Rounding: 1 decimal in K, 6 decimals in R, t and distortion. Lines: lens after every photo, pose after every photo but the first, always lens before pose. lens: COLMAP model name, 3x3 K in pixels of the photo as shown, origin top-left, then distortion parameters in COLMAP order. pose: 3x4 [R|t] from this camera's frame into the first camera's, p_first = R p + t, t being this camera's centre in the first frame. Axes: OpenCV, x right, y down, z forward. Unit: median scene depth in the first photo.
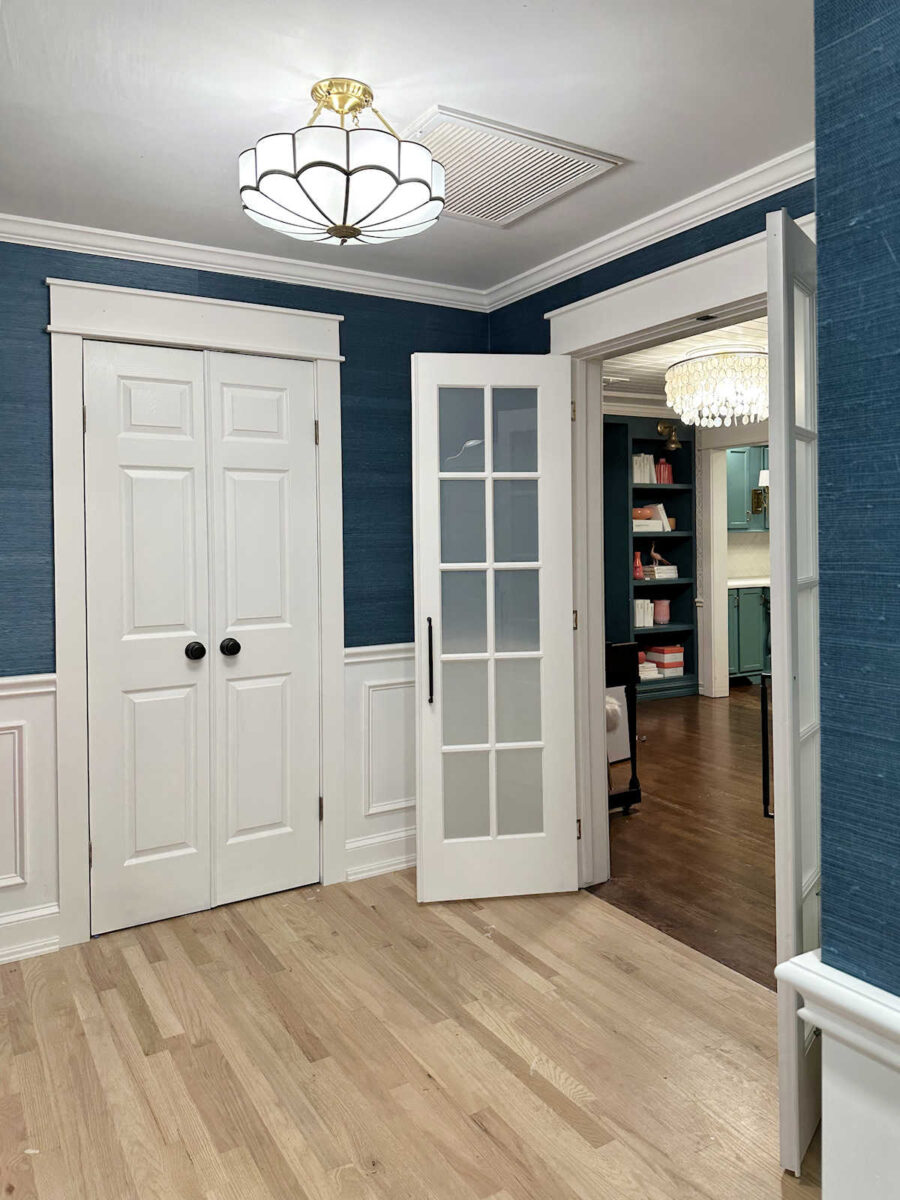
lens RADIAL K [[850.3, 0, 472.1], [0, 850.3, 543.7], [0, 0, 1]] dist [0.067372, -0.084459]
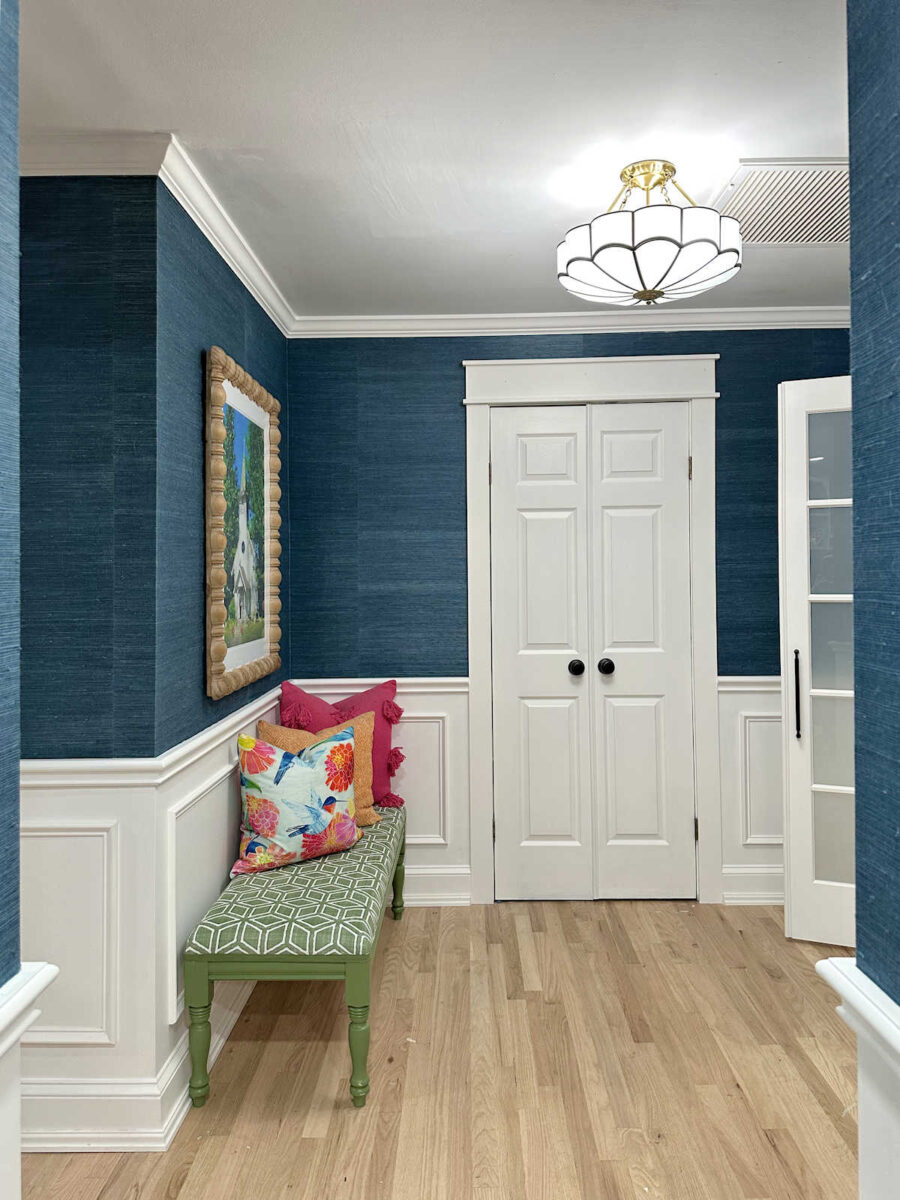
lens RADIAL K [[865.4, 0, 478.7], [0, 865.4, 564.3], [0, 0, 1]] dist [0.105389, -0.140257]
pose [[0.850459, -0.003728, -0.526028, 0.177918], [-0.002669, 0.999931, -0.011402, 0.000659], [0.526035, 0.011101, 0.850391, -0.056623]]
